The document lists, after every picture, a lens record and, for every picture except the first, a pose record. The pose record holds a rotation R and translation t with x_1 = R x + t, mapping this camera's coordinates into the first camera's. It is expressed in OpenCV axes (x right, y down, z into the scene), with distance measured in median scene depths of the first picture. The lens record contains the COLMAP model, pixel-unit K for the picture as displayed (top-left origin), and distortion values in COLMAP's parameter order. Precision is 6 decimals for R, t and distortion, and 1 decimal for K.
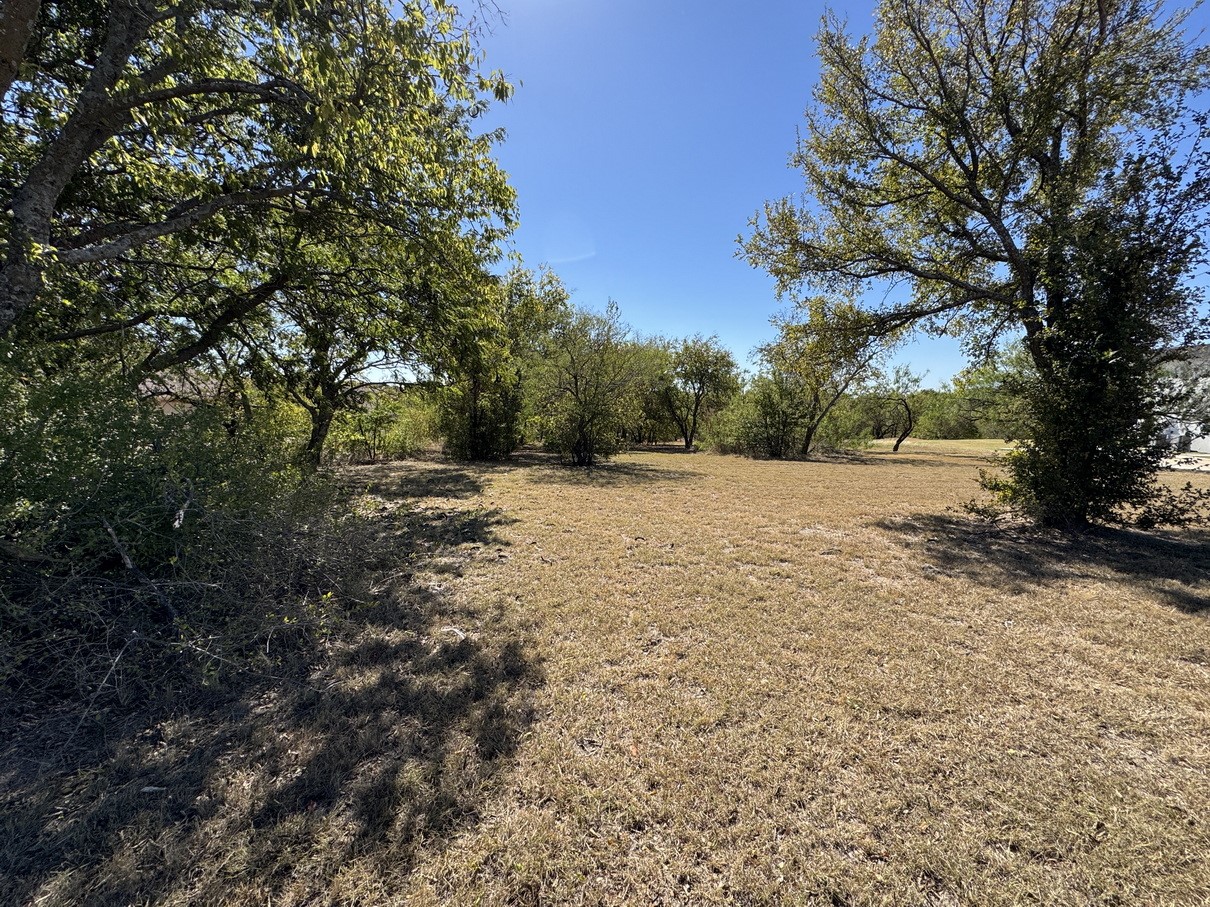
lens RADIAL K [[493.3, 0, 606.6], [0, 493.3, 458.3], [0, 0, 1]] dist [-0.003826, 0.001989]
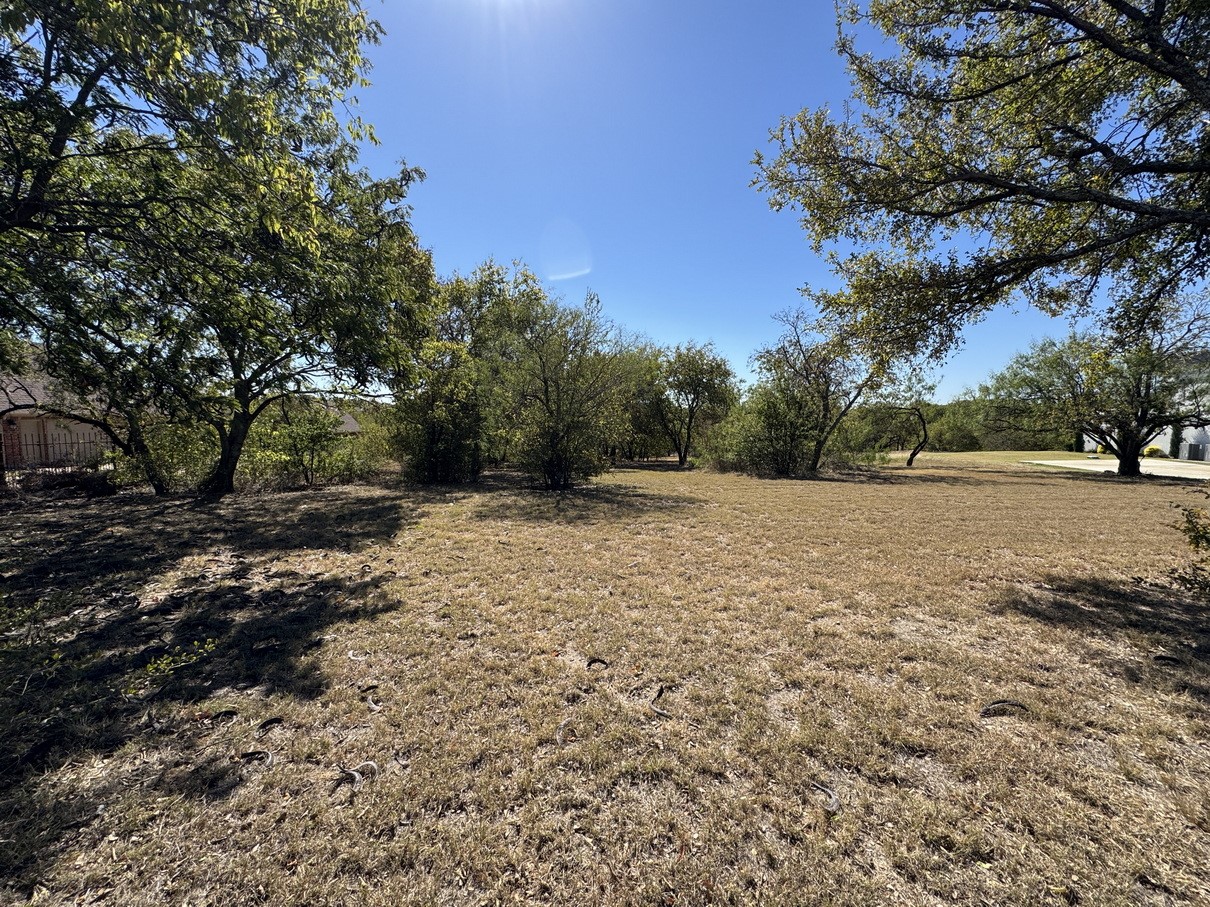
lens RADIAL K [[493.3, 0, 609.4], [0, 493.3, 460.4], [0, 0, 1]] dist [-0.003826, 0.001989]
pose [[0.999767, -0.010641, 0.018798, 0.018234], [0.011126, 0.999602, -0.025910, -0.008312], [-0.018515, 0.026113, 0.999488, 0.122974]]
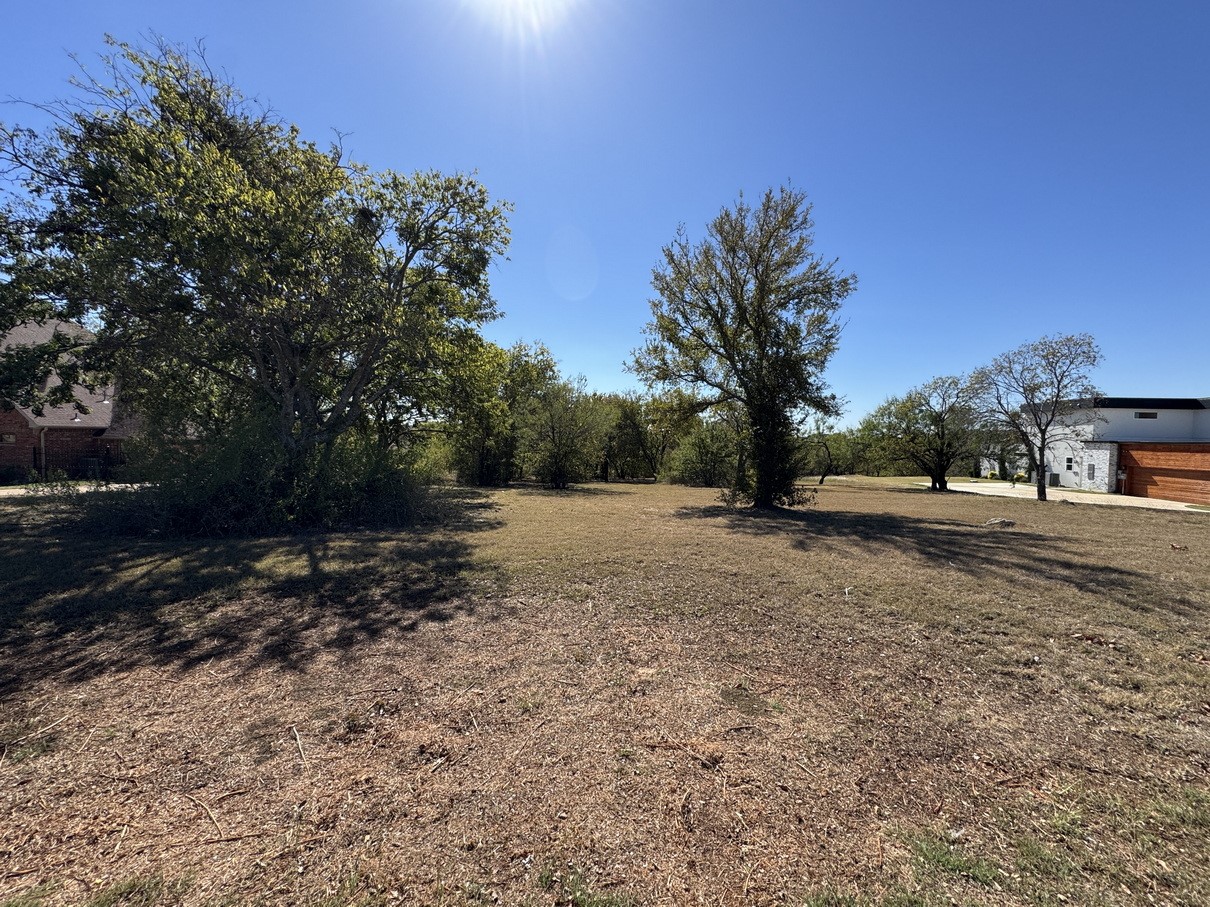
lens RADIAL K [[493.3, 0, 600.8], [0, 493.3, 441.1], [0, 0, 1]] dist [-0.003826, 0.001989]
pose [[0.999832, 0.006262, -0.017202, 0.070757], [-0.008181, 0.993465, -0.113842, 0.028443], [0.016377, 0.113964, 0.993350, -0.303859]]
